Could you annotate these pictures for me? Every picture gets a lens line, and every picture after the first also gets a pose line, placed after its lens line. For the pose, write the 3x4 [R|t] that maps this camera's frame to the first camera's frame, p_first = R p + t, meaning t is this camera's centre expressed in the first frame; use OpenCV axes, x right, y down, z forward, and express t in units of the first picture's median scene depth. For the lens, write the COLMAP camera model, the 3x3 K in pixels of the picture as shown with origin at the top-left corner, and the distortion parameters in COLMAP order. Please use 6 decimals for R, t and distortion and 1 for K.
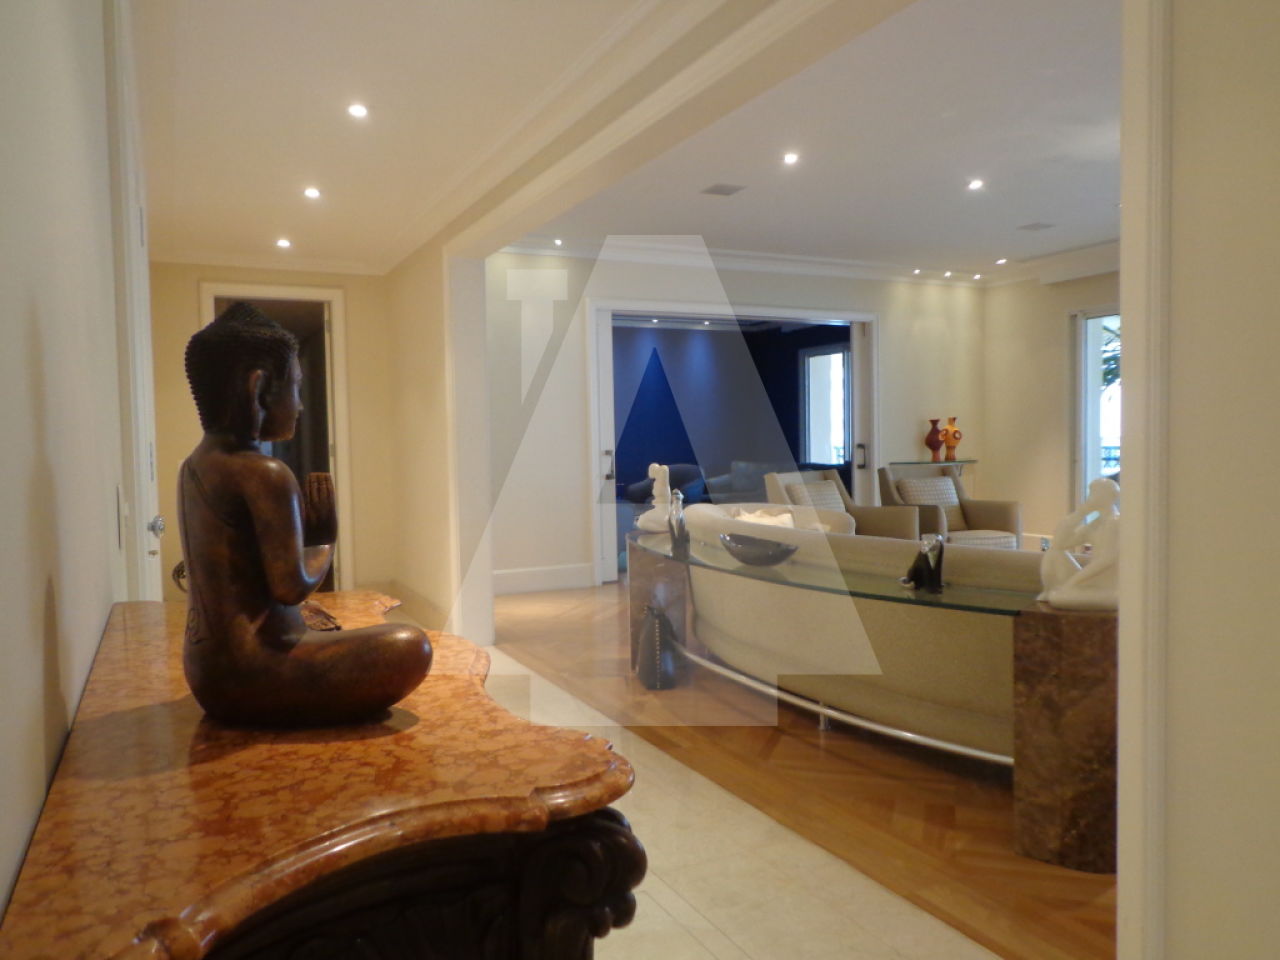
lens RADIAL K [[948.3, 0, 637.6], [0, 948.3, 482.9], [0, 0, 1]] dist [0.000621, 0.024930]
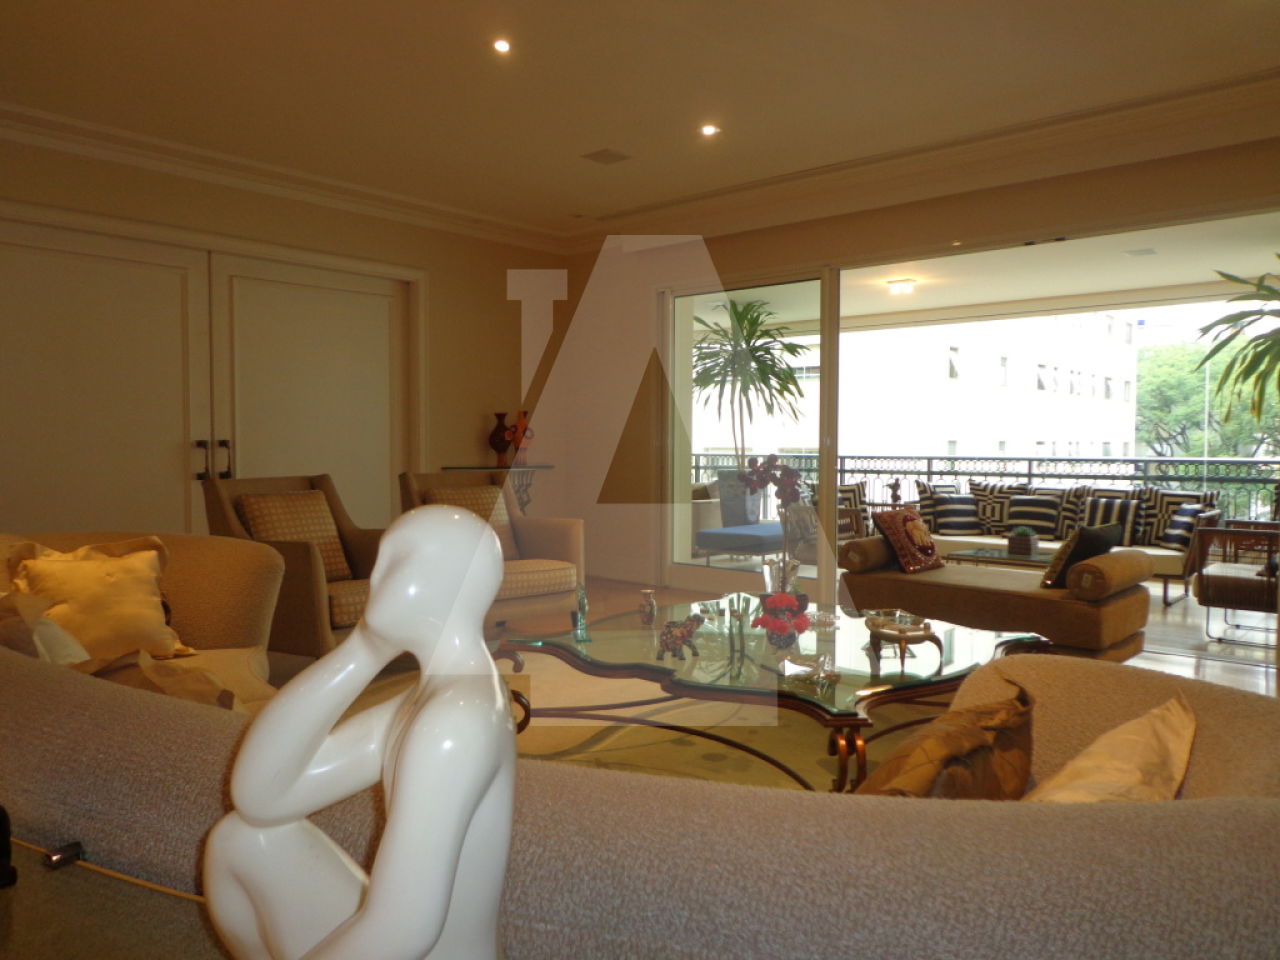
lens RADIAL K [[948.3, 0, 642.9], [0, 948.3, 477.5], [0, 0, 1]] dist [0.000621, 0.024930]
pose [[0.928053, 0.005306, 0.372410, 0.129559], [0.000644, 0.999874, -0.015851, -0.000795], [-0.372447, 0.014951, 0.927933, 0.224611]]
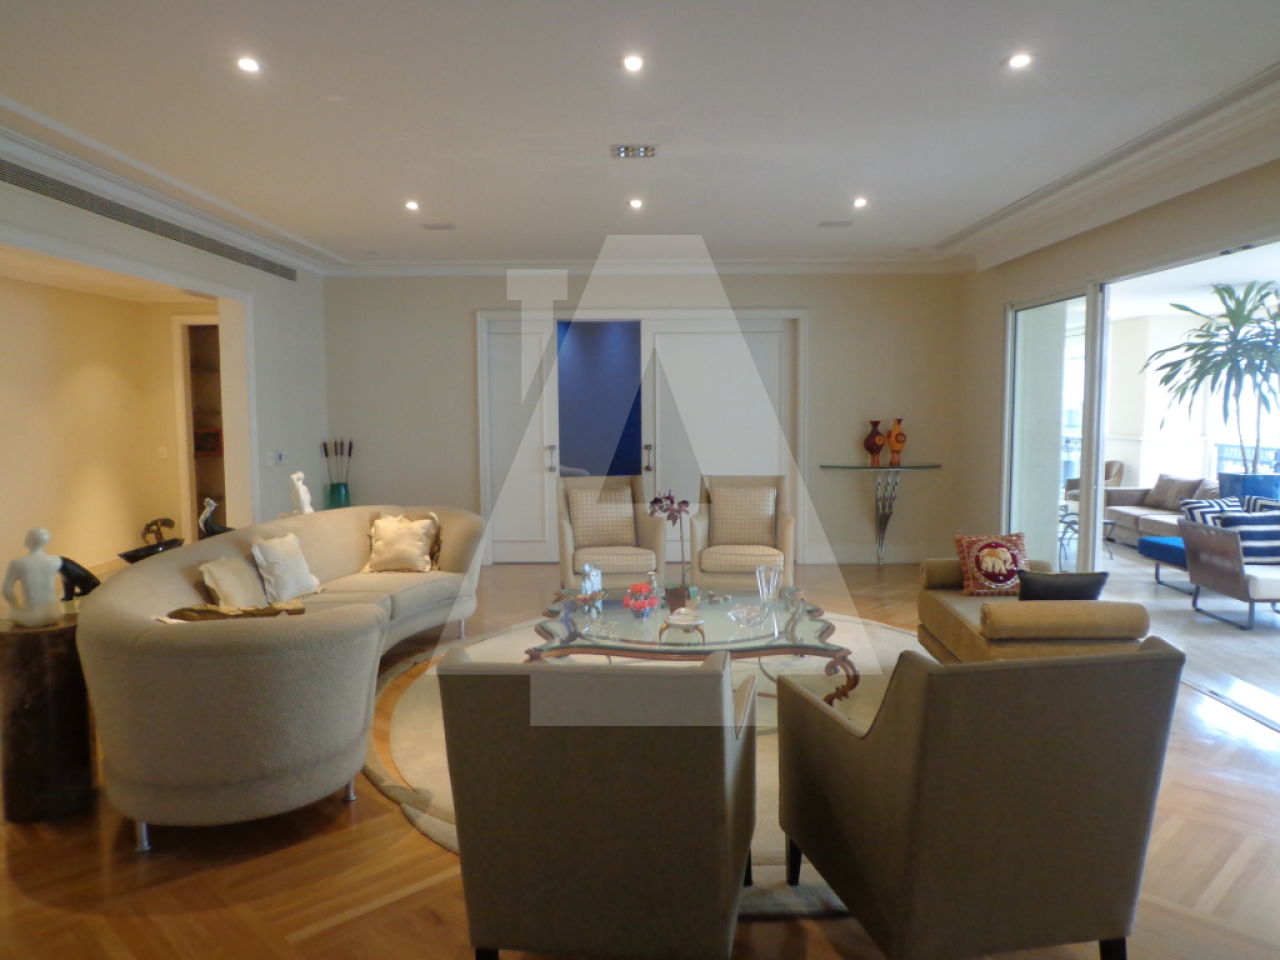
lens RADIAL K [[948.3, 0, 639.3], [0, 948.3, 479.5], [0, 0, 1]] dist [0.000621, 0.024930]
pose [[0.895024, 0.047942, -0.443435, 0.522294], [-0.031600, 0.998524, 0.044175, -0.043419], [0.444898, -0.025525, 0.895217, 0.062429]]
